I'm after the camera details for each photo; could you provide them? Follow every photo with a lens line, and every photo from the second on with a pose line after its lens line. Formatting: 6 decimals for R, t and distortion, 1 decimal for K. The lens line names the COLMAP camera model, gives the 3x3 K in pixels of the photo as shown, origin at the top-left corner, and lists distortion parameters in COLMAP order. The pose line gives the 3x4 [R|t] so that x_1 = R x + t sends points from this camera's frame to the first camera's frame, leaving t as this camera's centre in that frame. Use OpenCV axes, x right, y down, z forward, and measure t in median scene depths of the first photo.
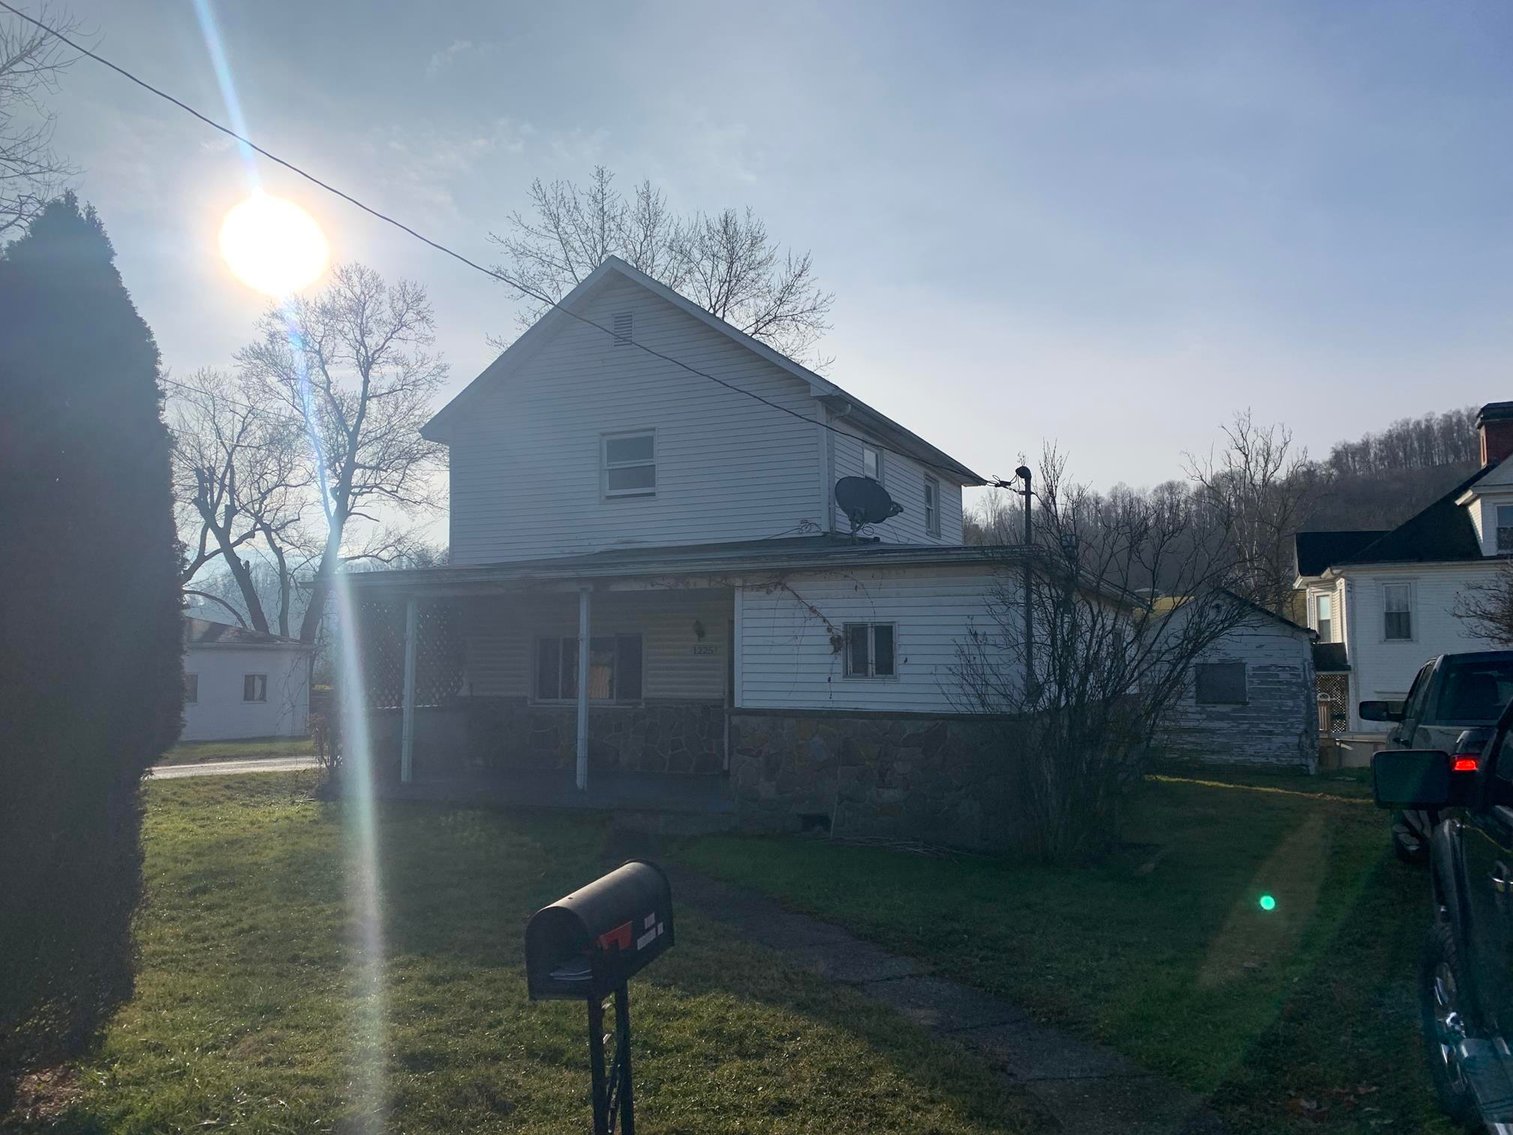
lens RADIAL K [[1143.8, 0, 794.4], [0, 1143.8, 572.2], [0, 0, 1]] dist [0.041571, -0.027700]
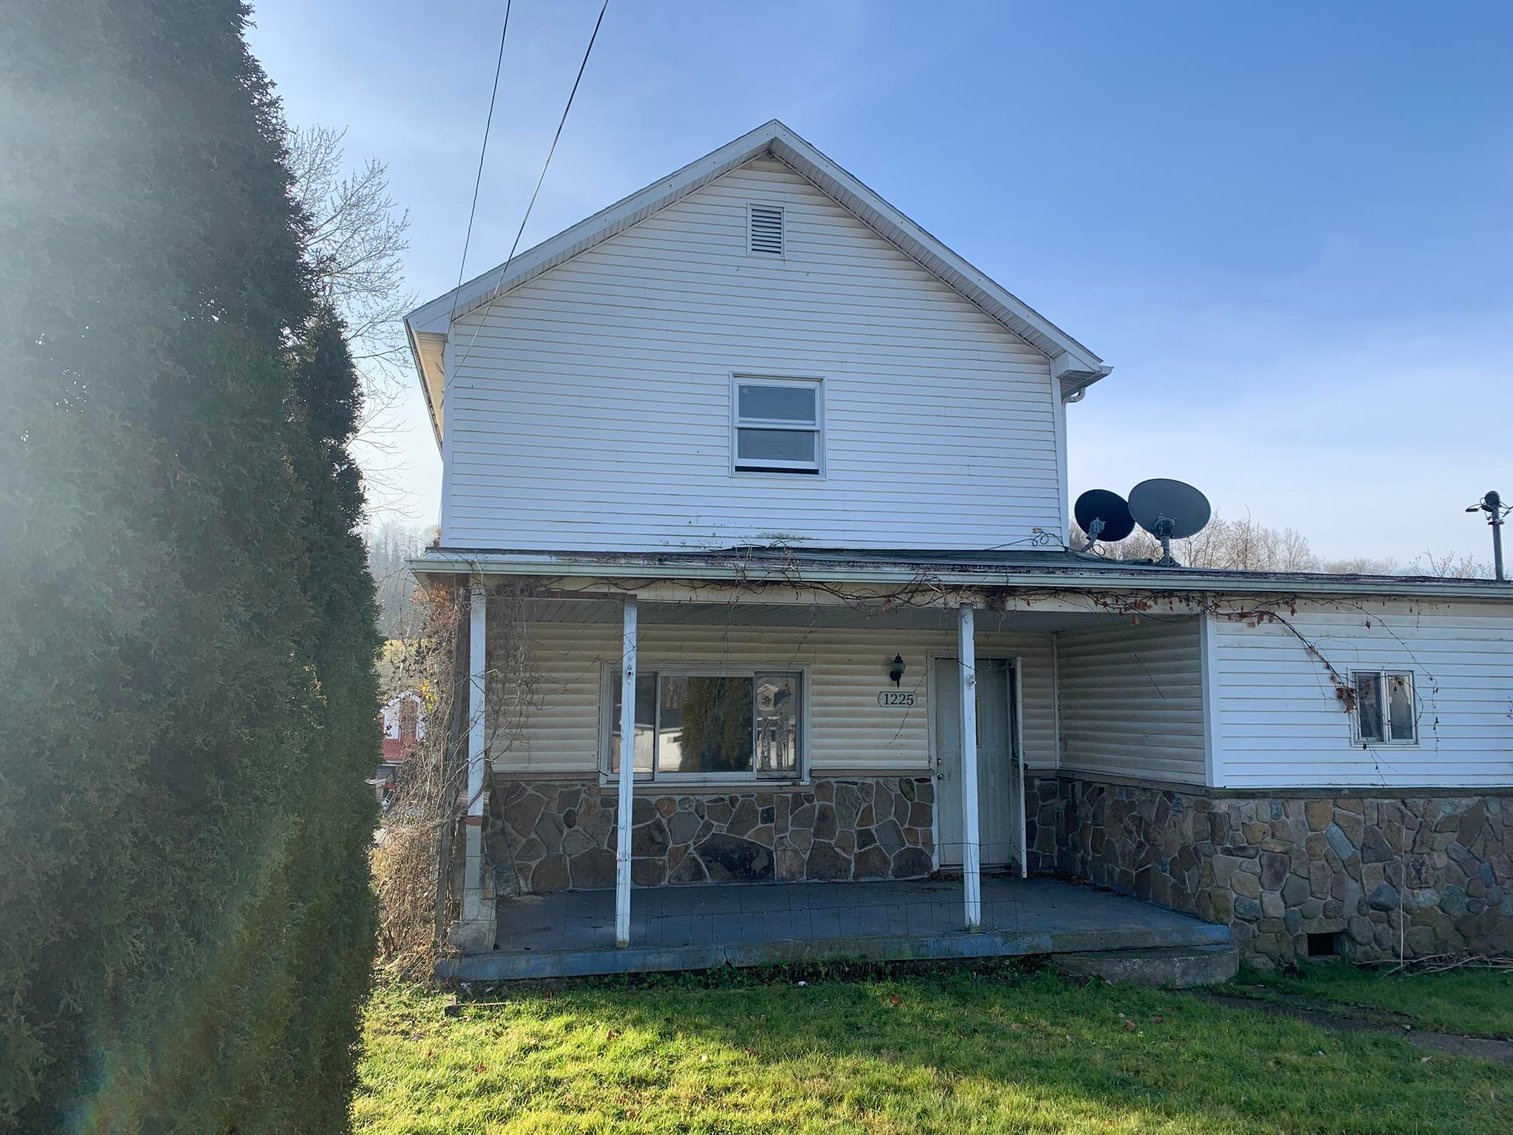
lens RADIAL K [[1143.8, 0, 774.3], [0, 1143.8, 542.4], [0, 0, 1]] dist [0.041571, -0.027700]
pose [[0.811681, 0.085770, 0.577769, -0.539488], [-0.050890, 0.995783, -0.076331, 0.028733], [-0.581880, 0.032553, 0.812623, 0.451506]]
